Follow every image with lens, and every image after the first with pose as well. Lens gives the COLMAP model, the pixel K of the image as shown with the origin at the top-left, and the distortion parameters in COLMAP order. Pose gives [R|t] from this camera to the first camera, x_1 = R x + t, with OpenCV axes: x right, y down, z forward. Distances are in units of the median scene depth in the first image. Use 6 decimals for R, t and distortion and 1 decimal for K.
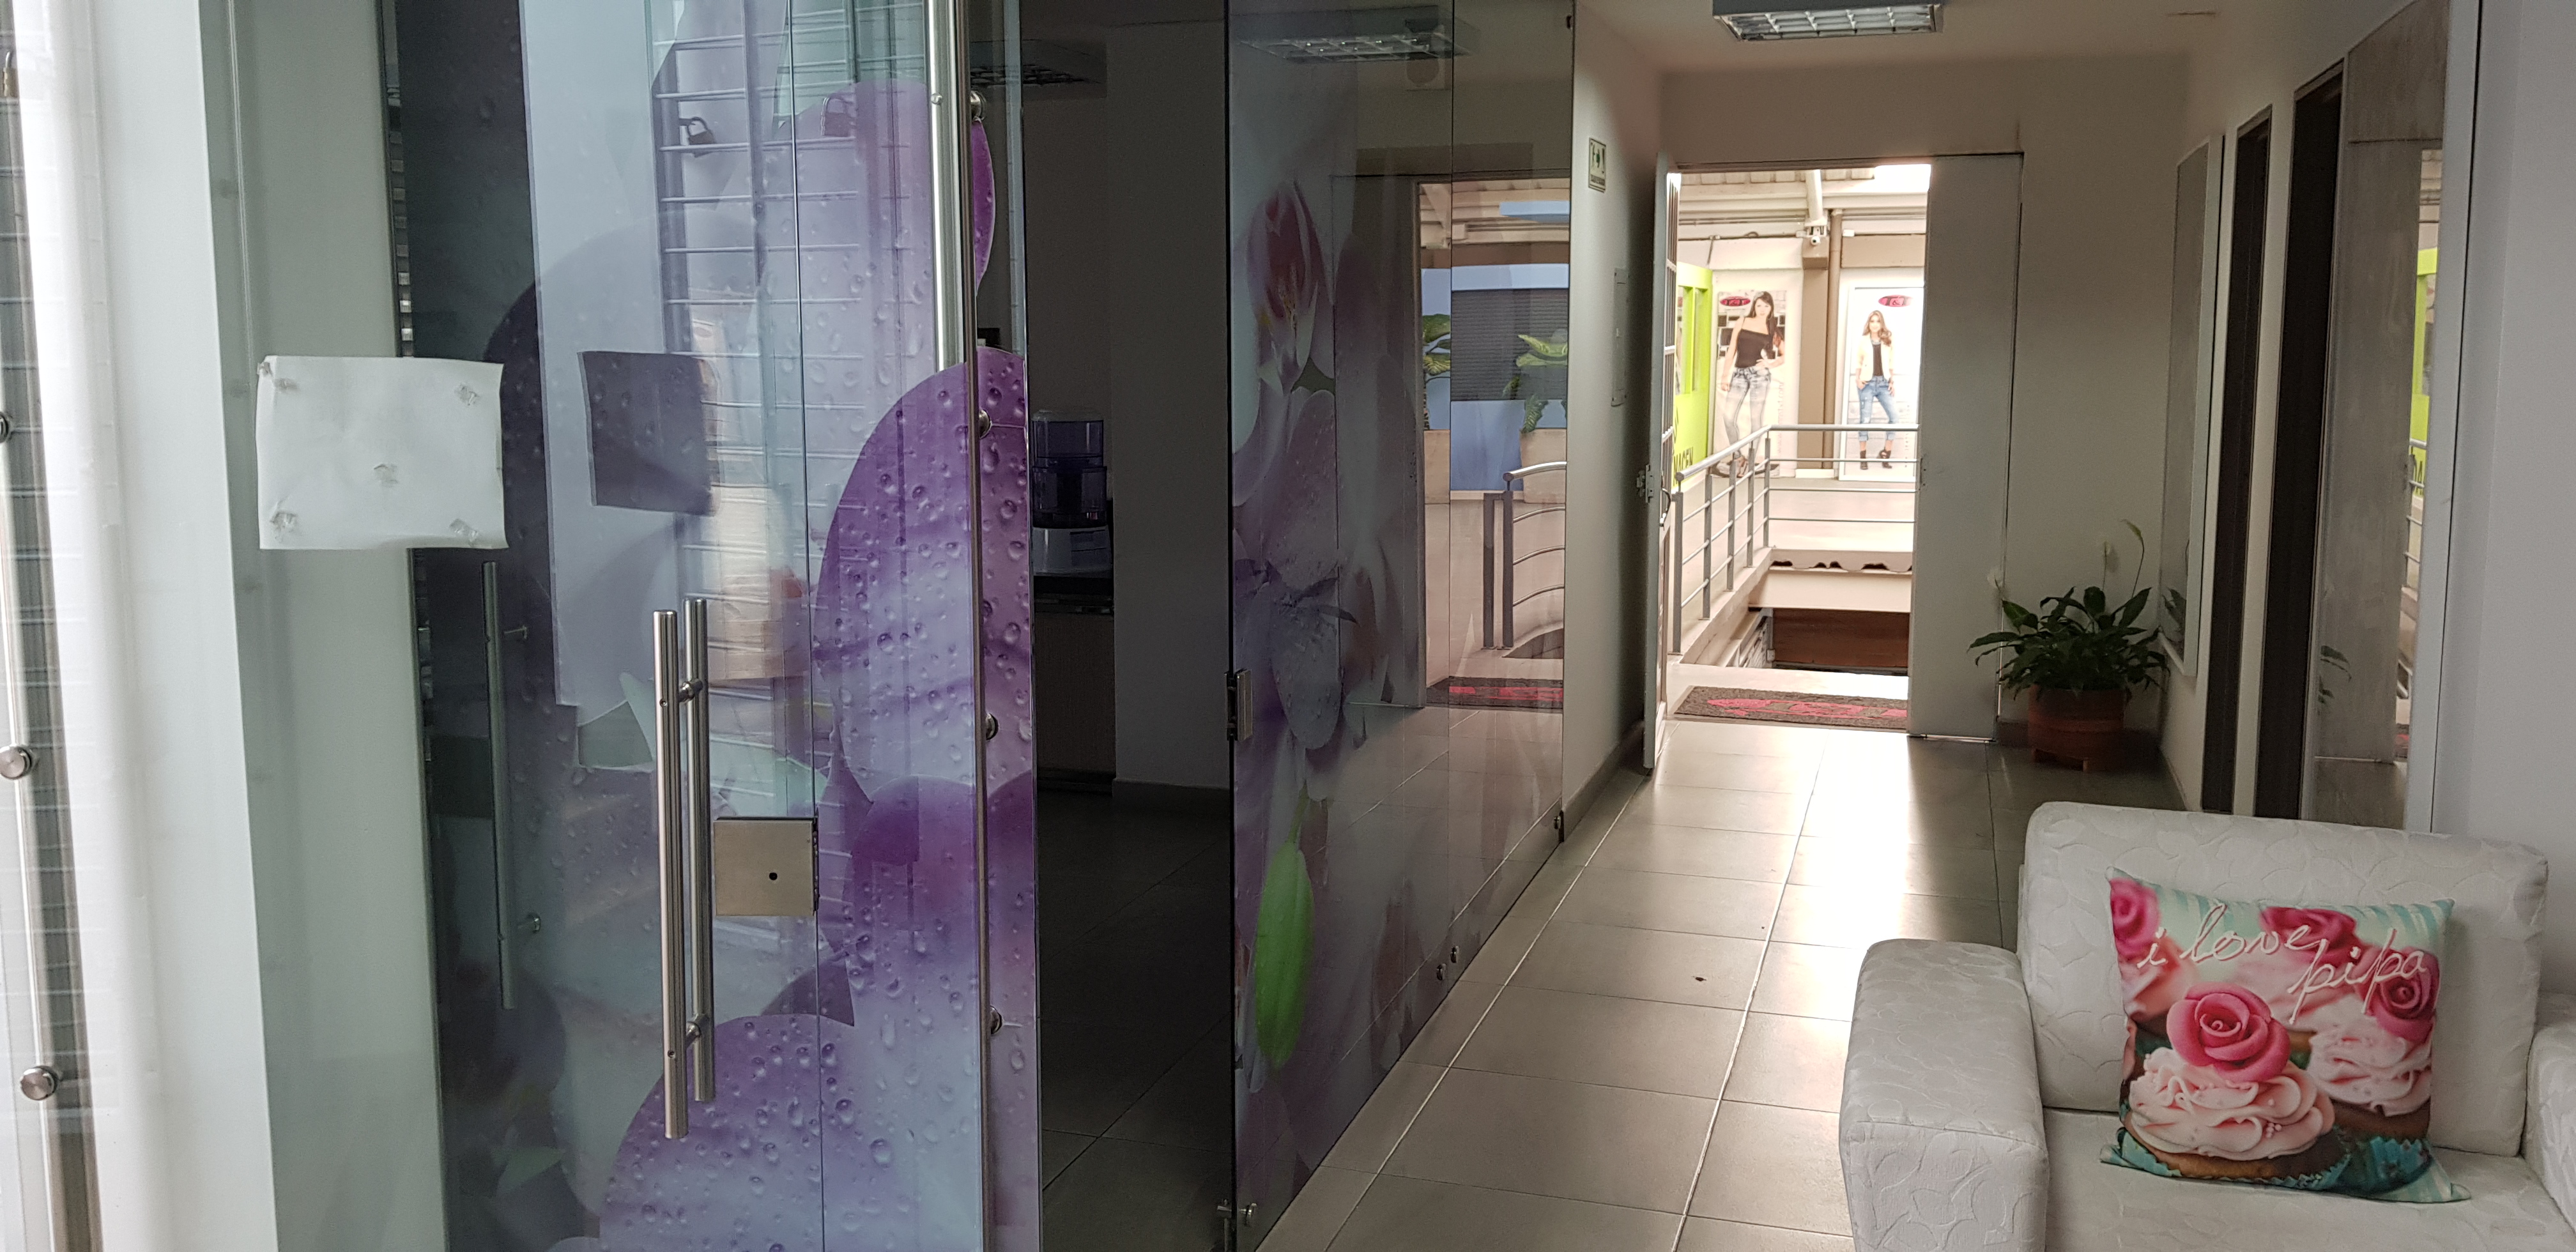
lens RADIAL K [[2068.2, 0, 1282.4], [0, 2068.2, 602.7], [0, 0, 1]] dist [0.094295, -0.139537]
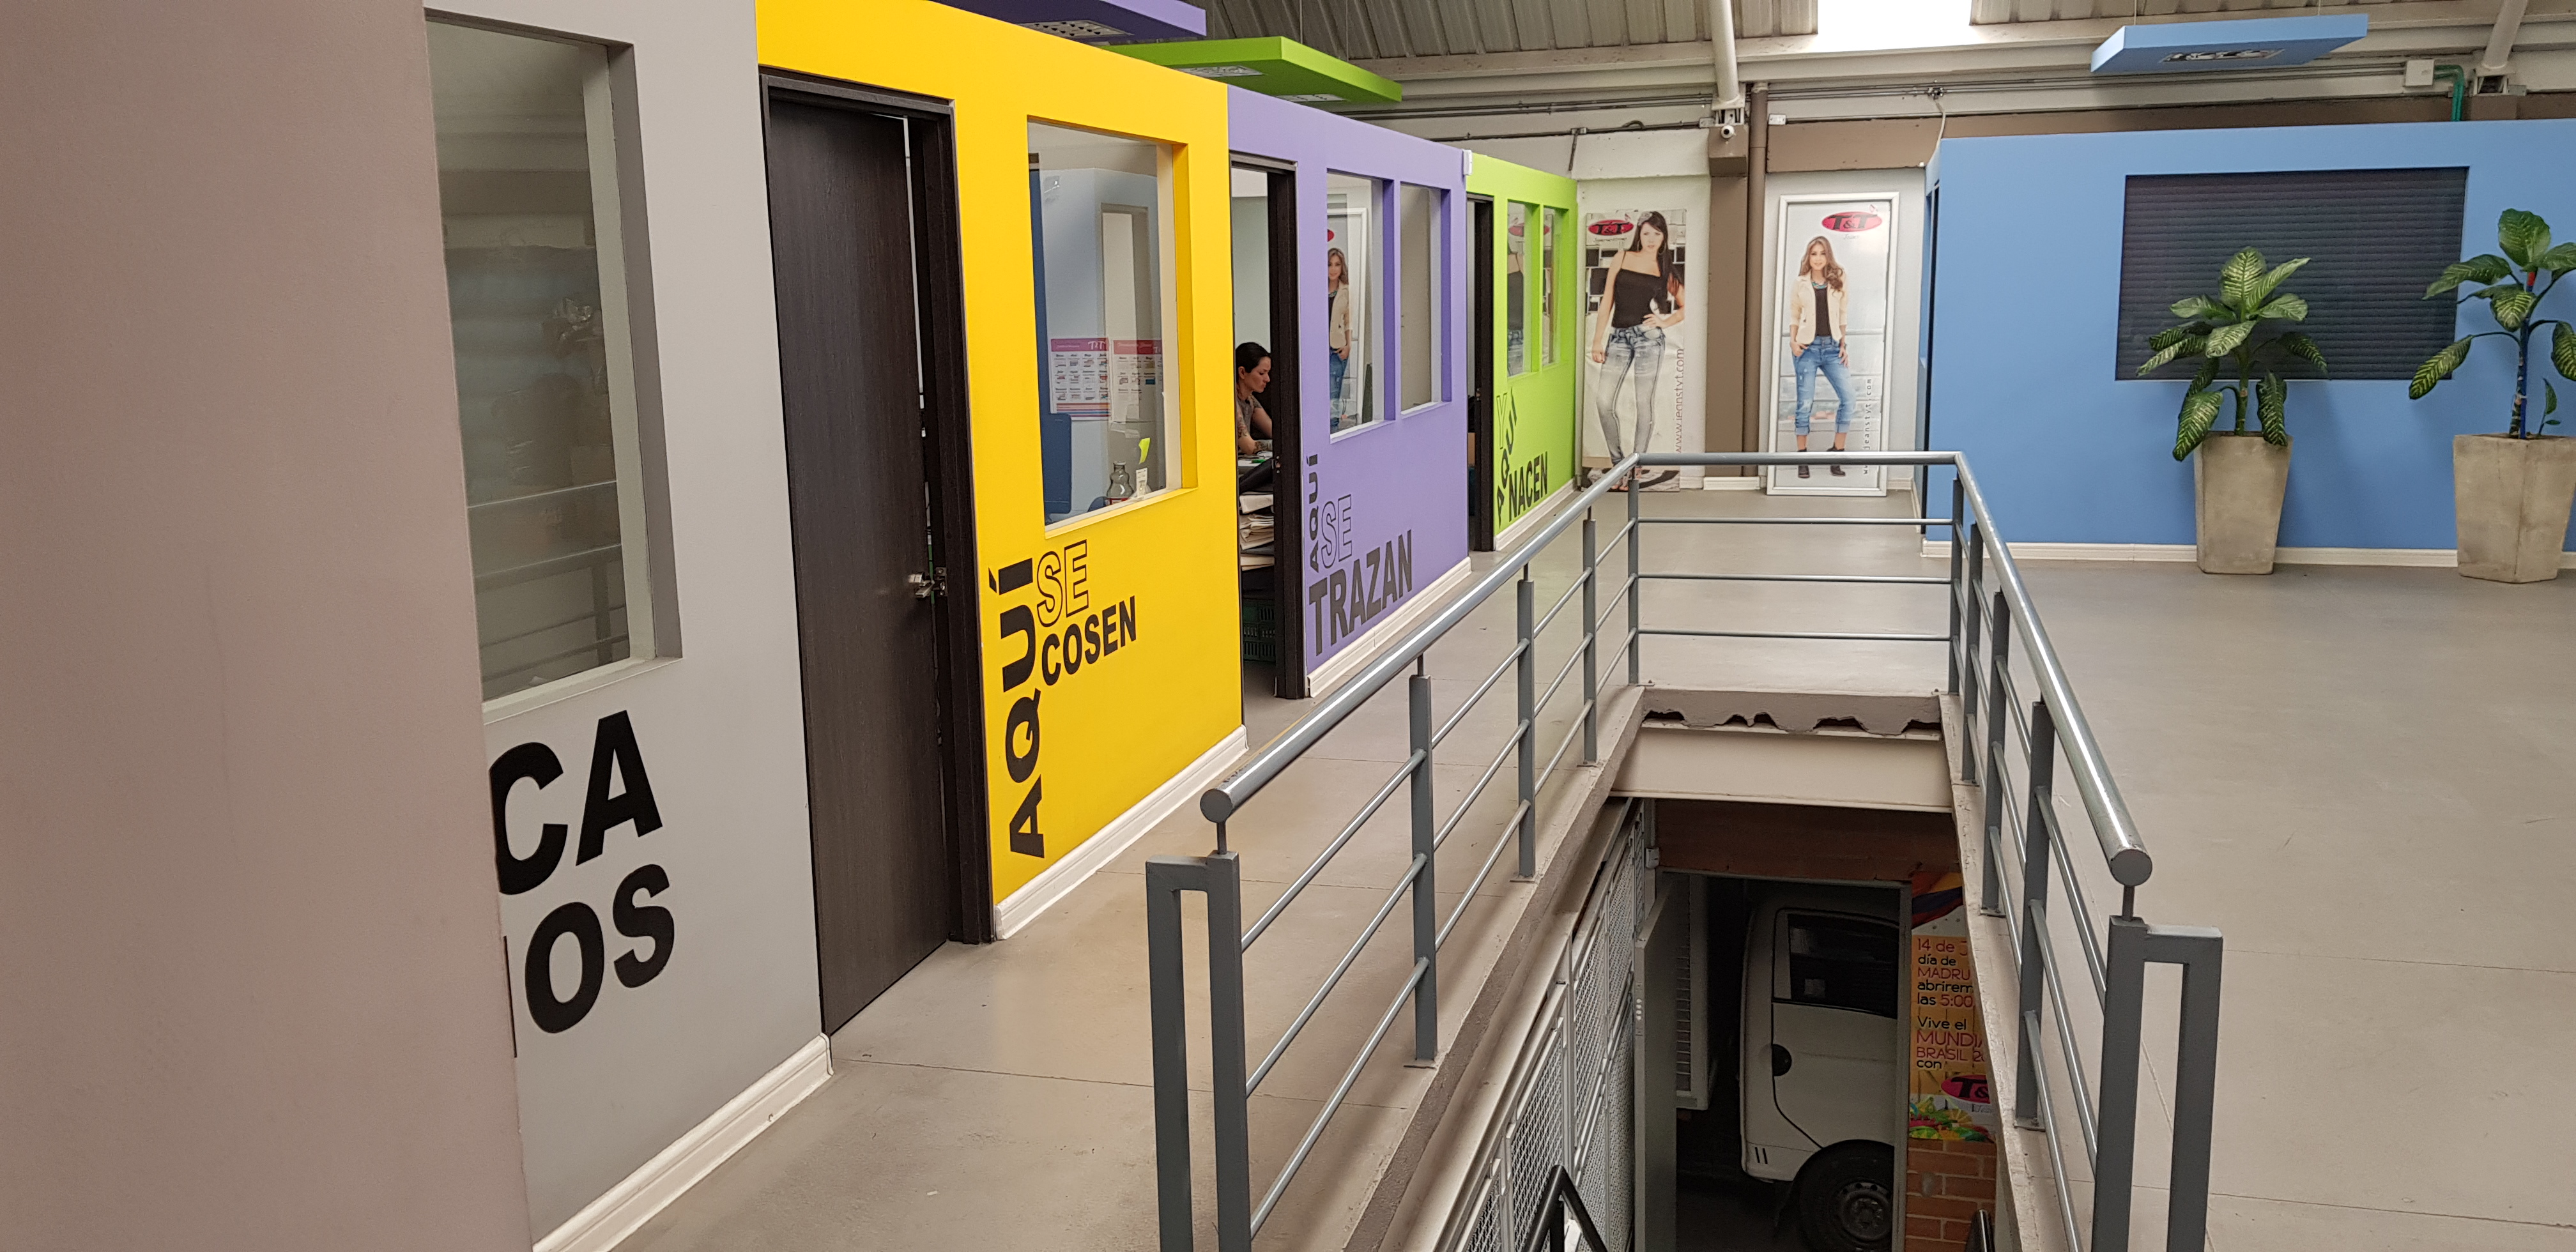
lens RADIAL K [[2068.2, 0, 1289.9], [0, 2068.2, 646.9], [0, 0, 1]] dist [0.094295, -0.139537]
pose [[0.999093, -0.025878, 0.033827, 0.089123], [0.023986, 0.998187, 0.055212, -0.049949], [-0.035194, -0.054351, 0.997901, 0.331545]]
